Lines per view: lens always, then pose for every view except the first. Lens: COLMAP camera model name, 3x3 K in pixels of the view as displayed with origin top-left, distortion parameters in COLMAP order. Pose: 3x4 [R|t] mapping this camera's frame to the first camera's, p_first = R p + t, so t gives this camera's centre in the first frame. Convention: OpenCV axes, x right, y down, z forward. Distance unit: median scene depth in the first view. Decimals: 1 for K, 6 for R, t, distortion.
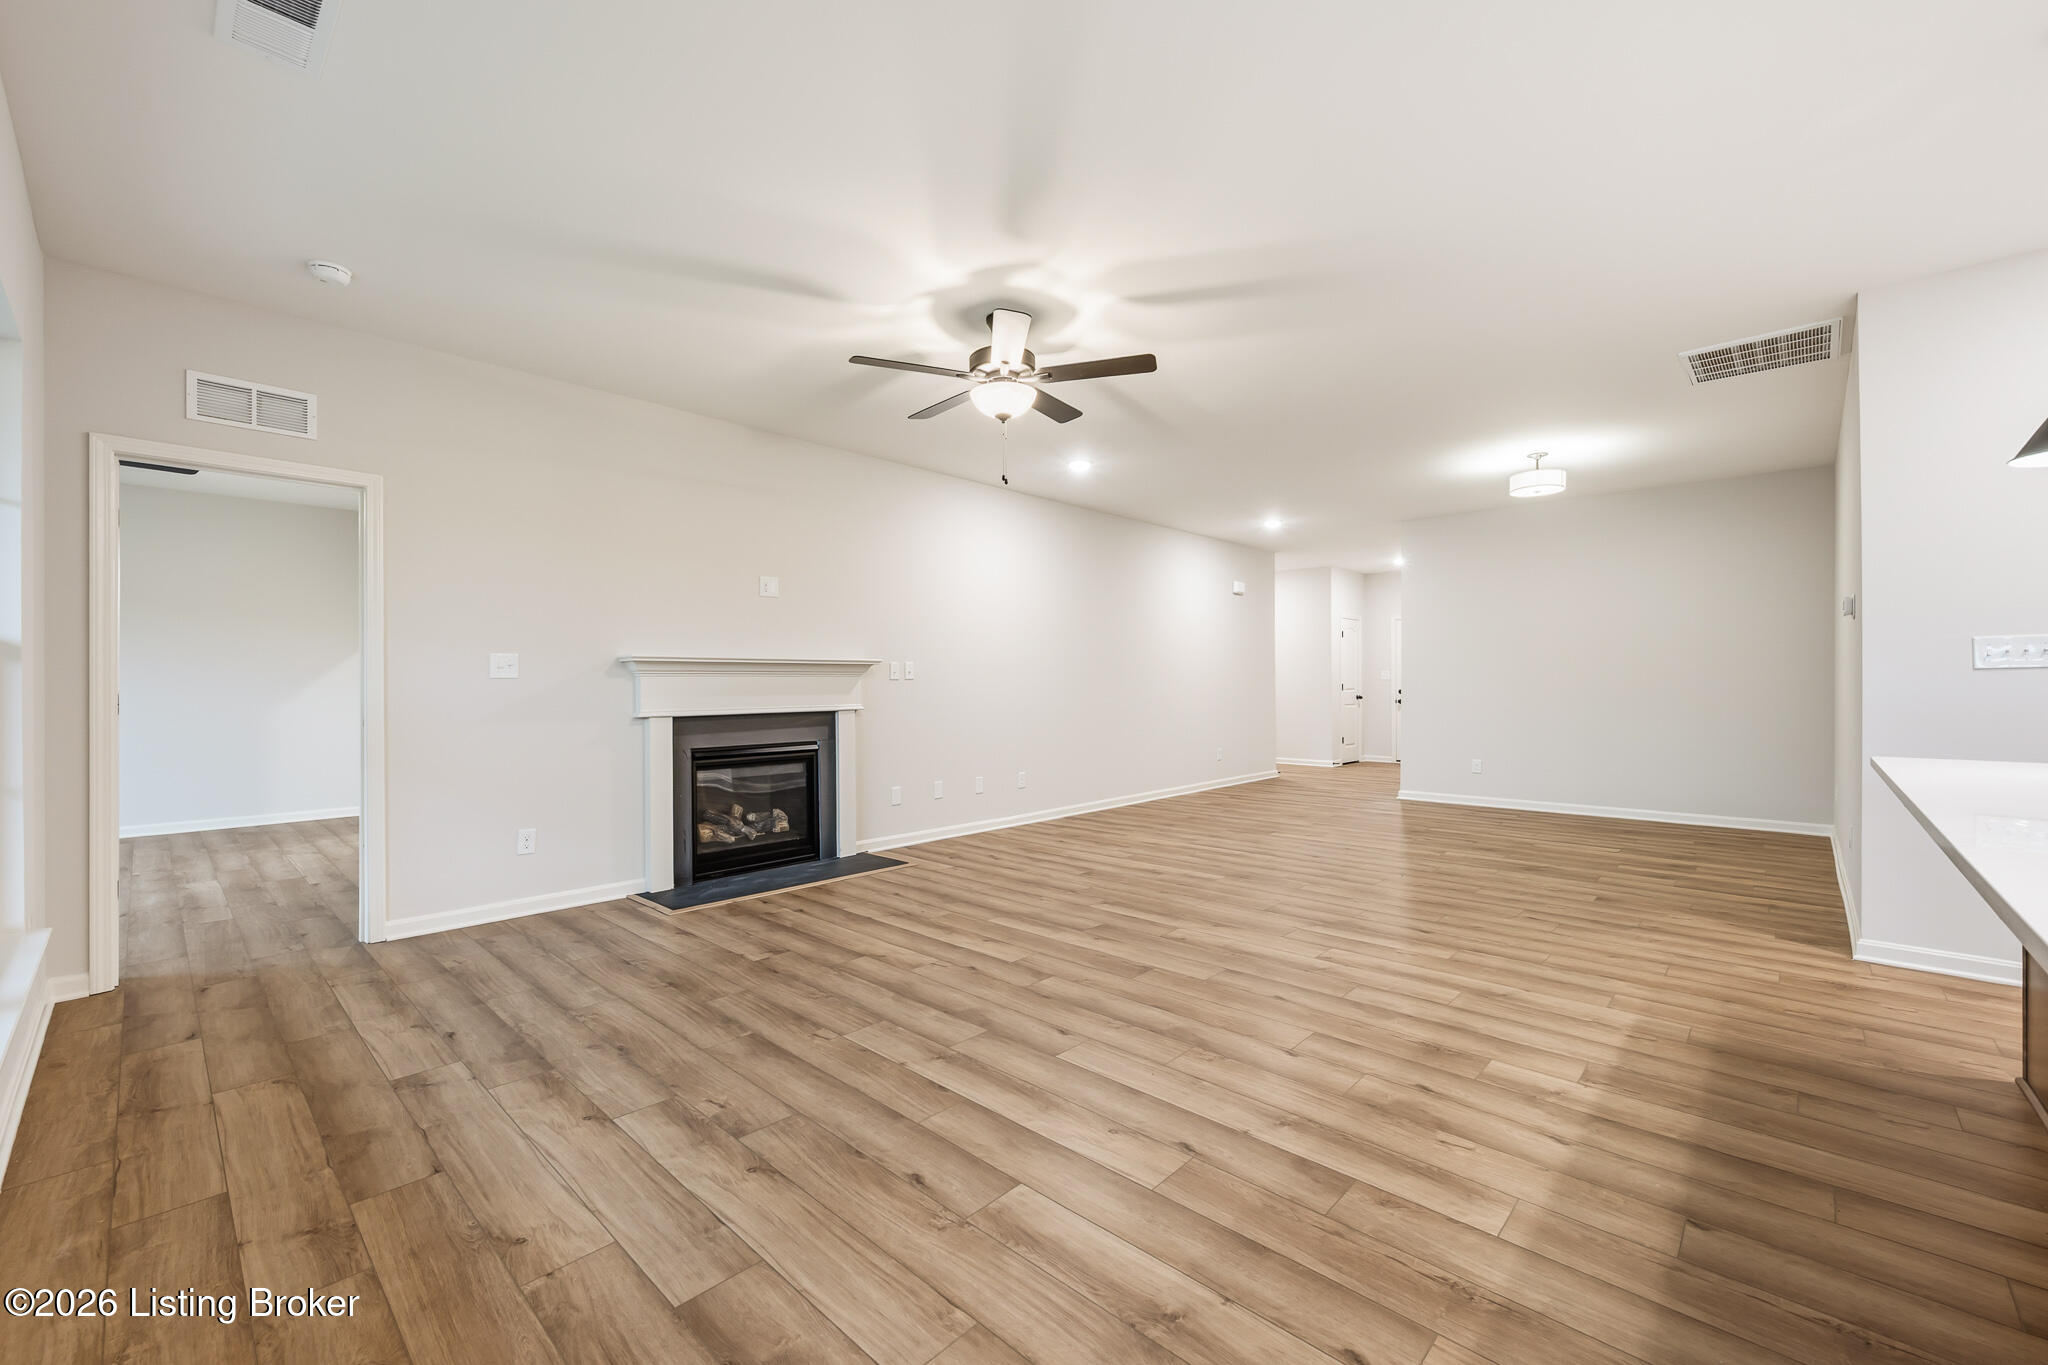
lens RADIAL K [[829.1, 0, 1023.0], [0, 829.1, 681.0], [0, 0, 1]] dist [0.000565, 0.000181]
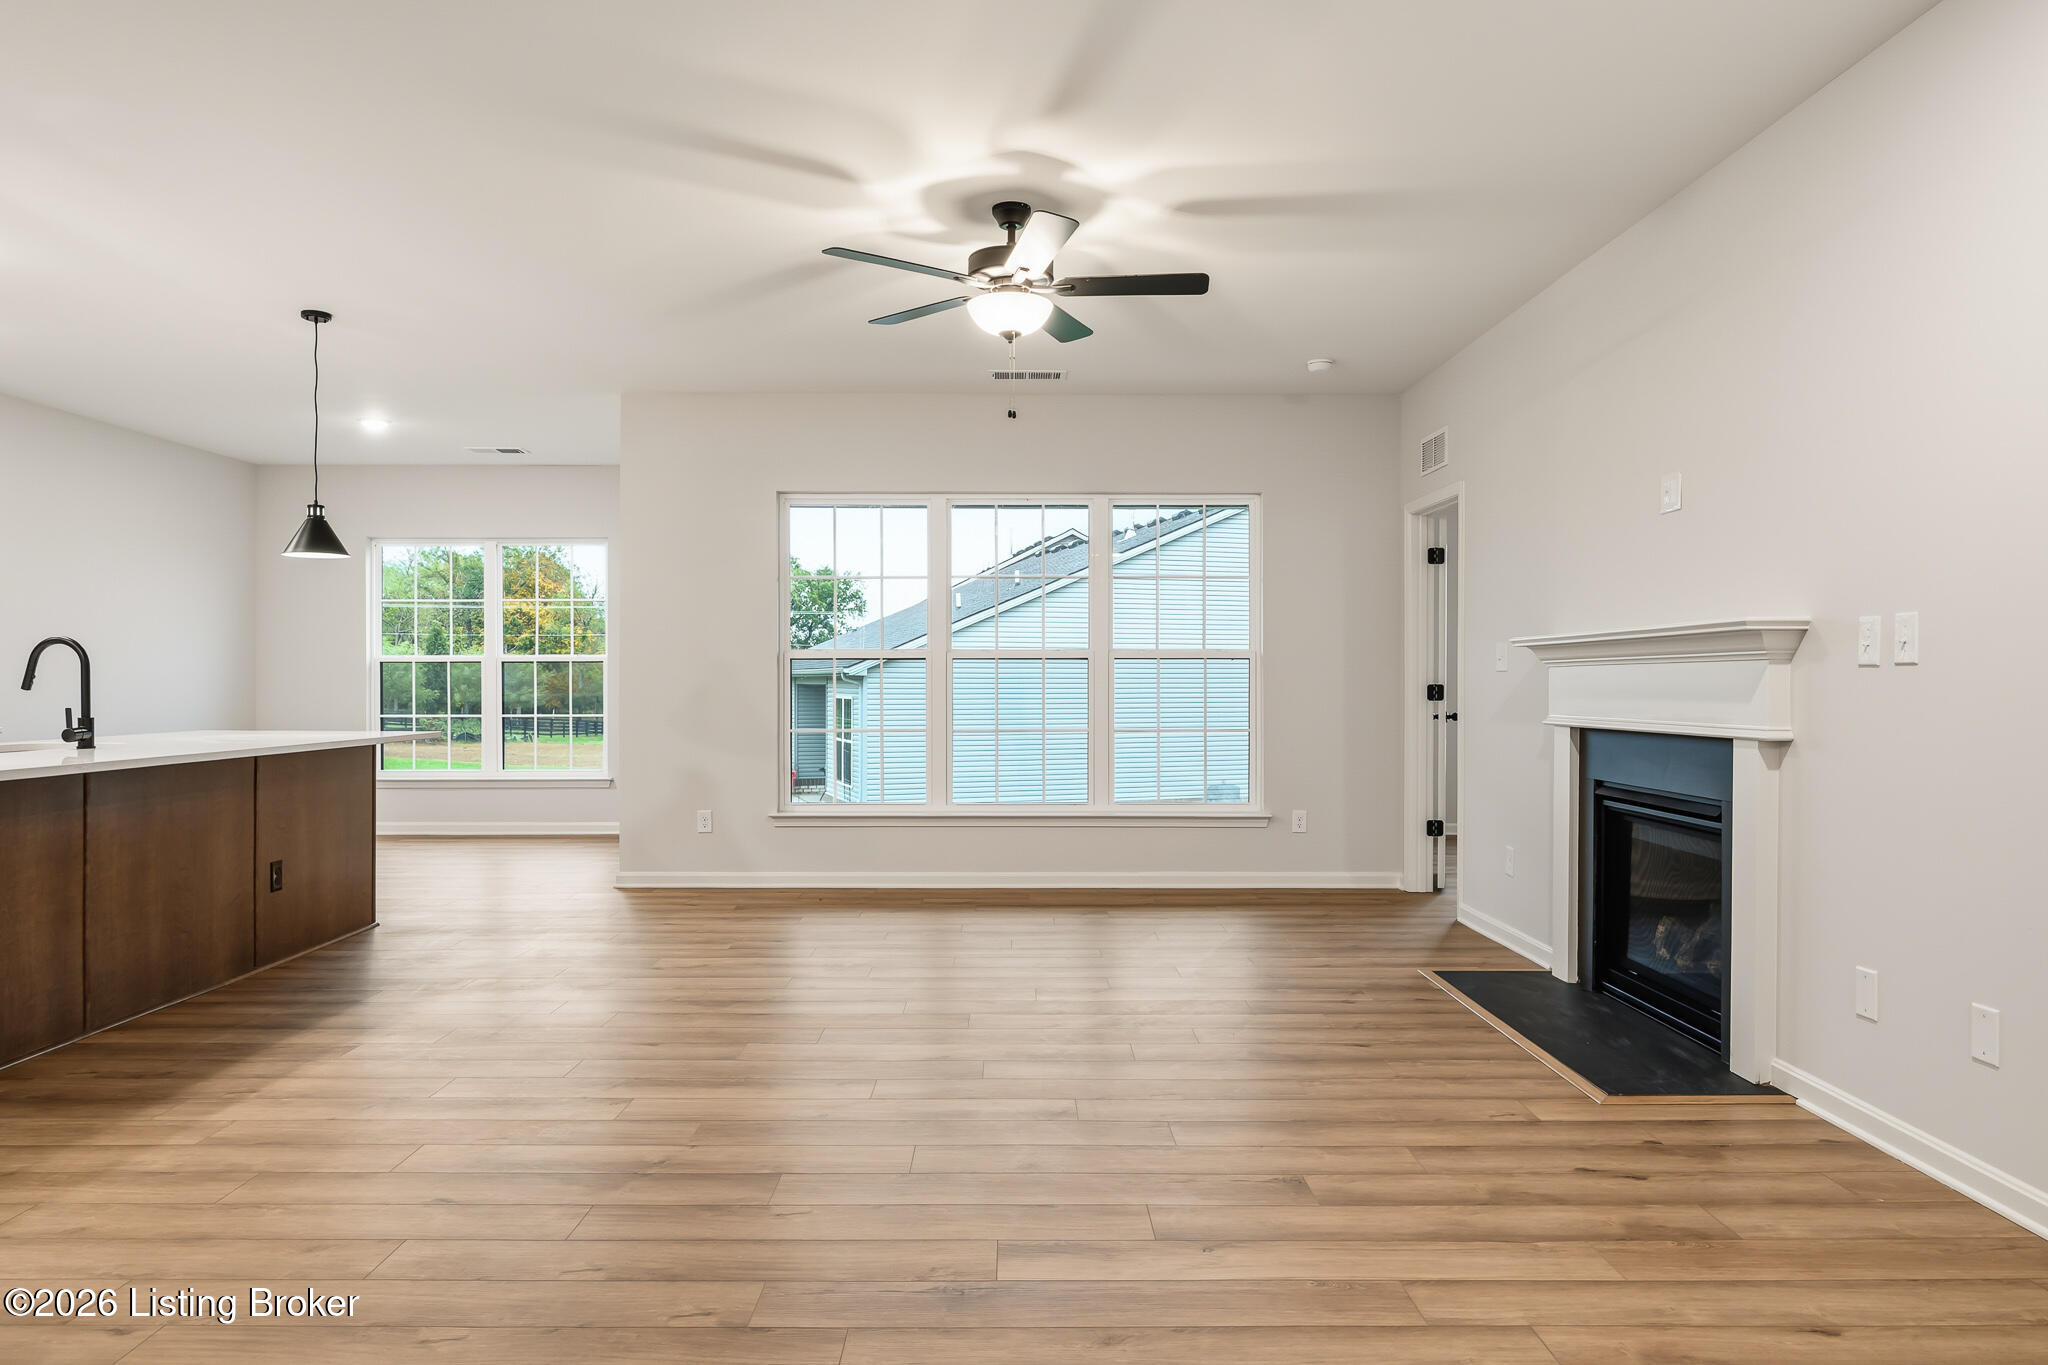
lens RADIAL K [[1284.2, 0, 1018.3], [0, 1284.2, 685.0], [0, 0, 1]] dist [-0.002129, -0.000709]
pose [[-0.725453, 0.006669, -0.688239, 0.780631], [0.006036, 0.999976, 0.003327, 0.003827], [0.688245, -0.001740, -0.725476, 1.835237]]
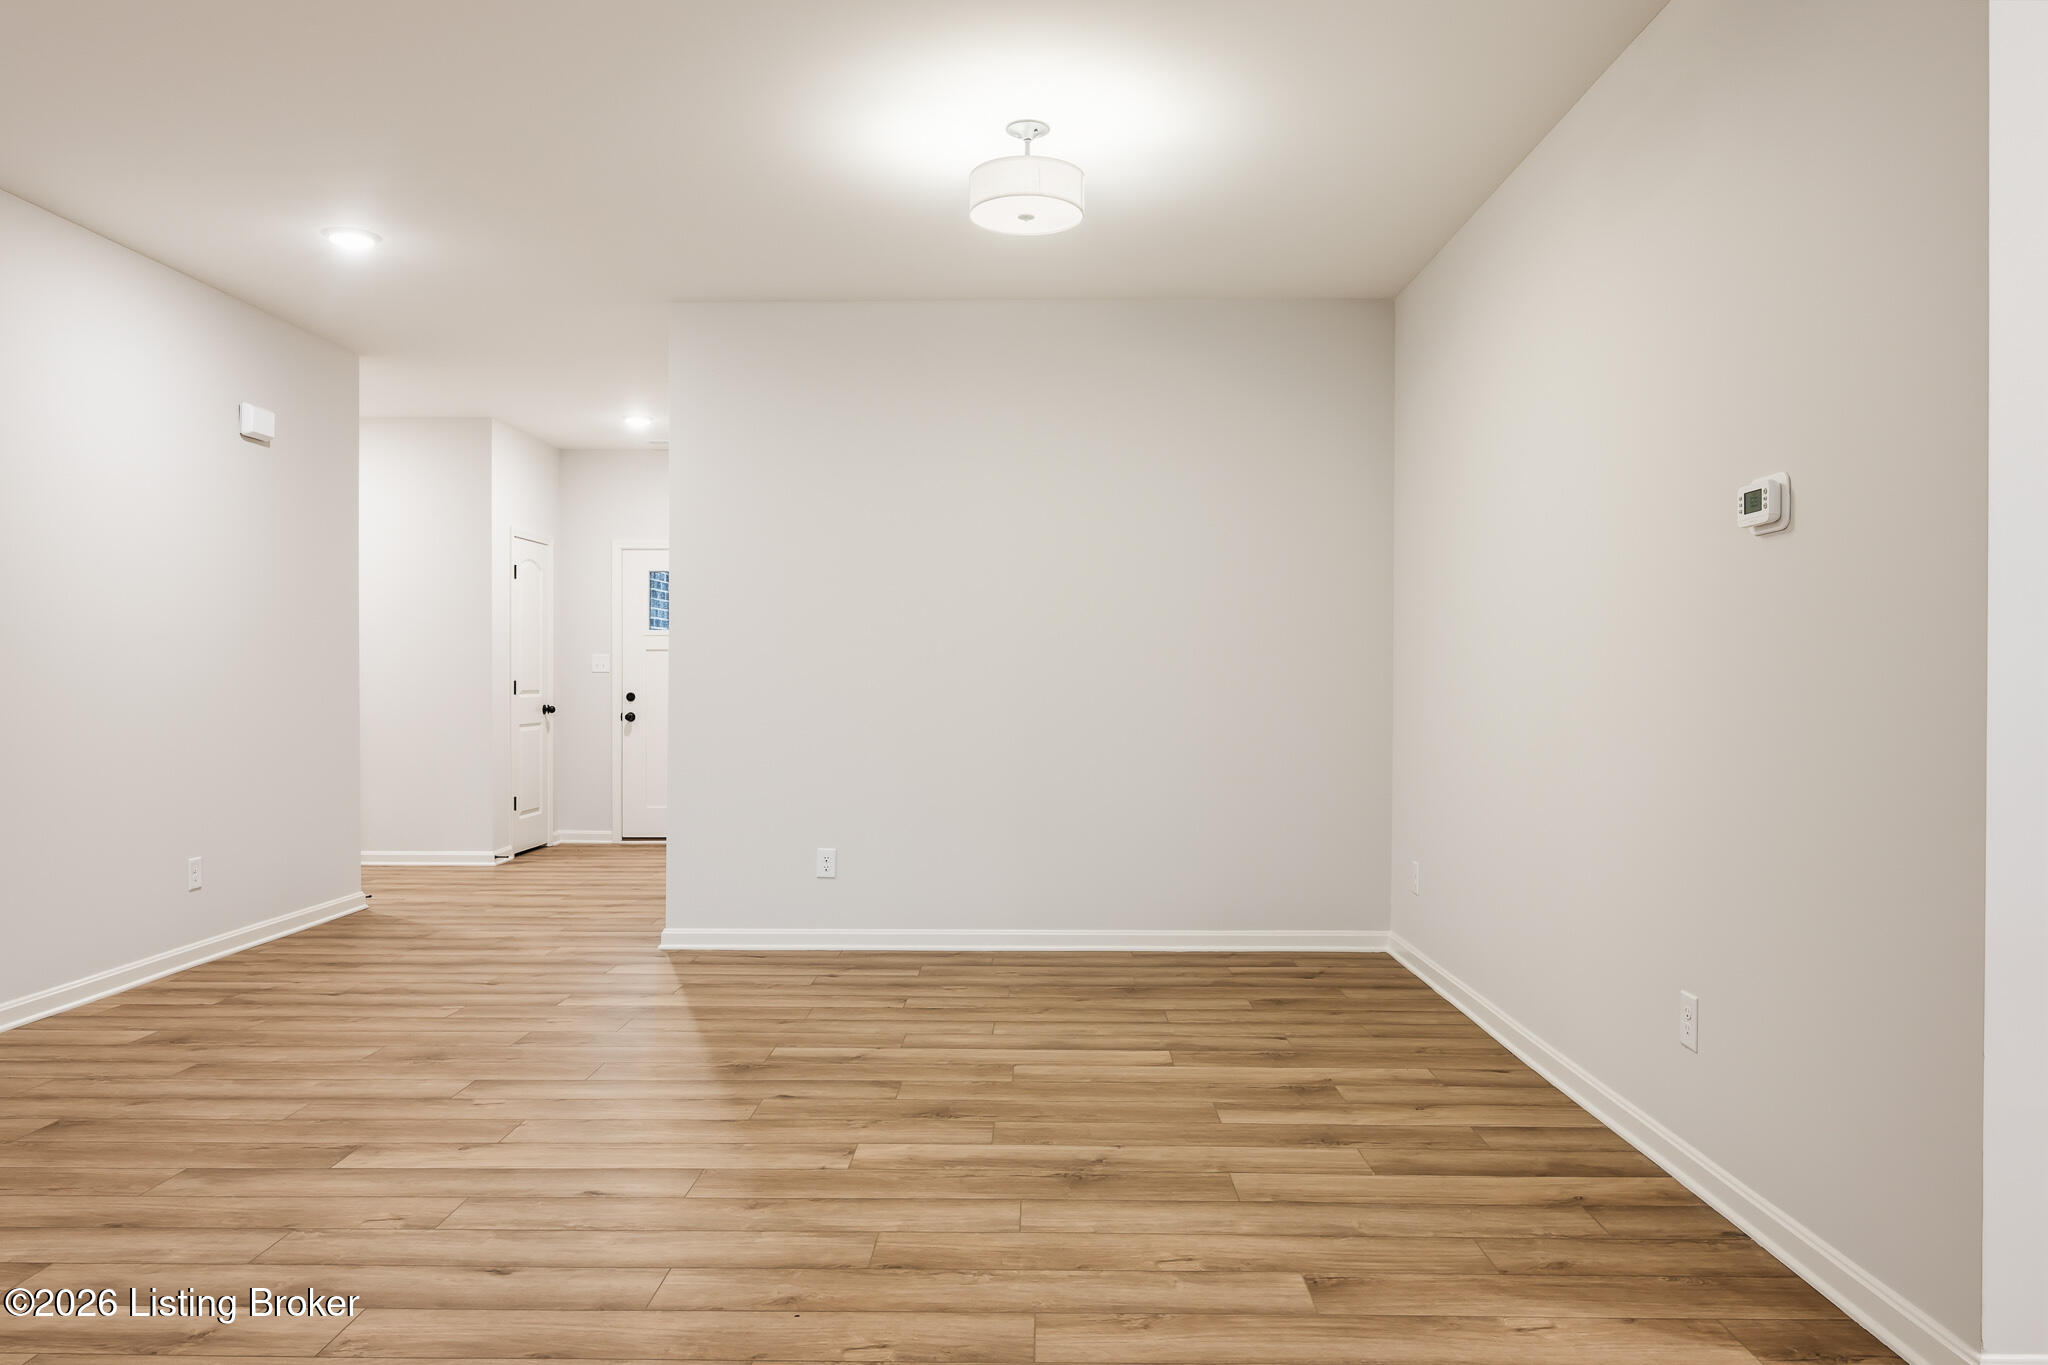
lens RADIAL K [[1399.6, 0, 1020.7], [0, 1399.6, 684.0], [0, 0, 1]] dist [-0.006359, 0.000274]
pose [[0.741222, 0.002377, 0.671256, 0.235445], [-0.006648, 0.999971, 0.003800, 0.003032], [-0.671228, -0.007279, 0.741216, 0.762178]]
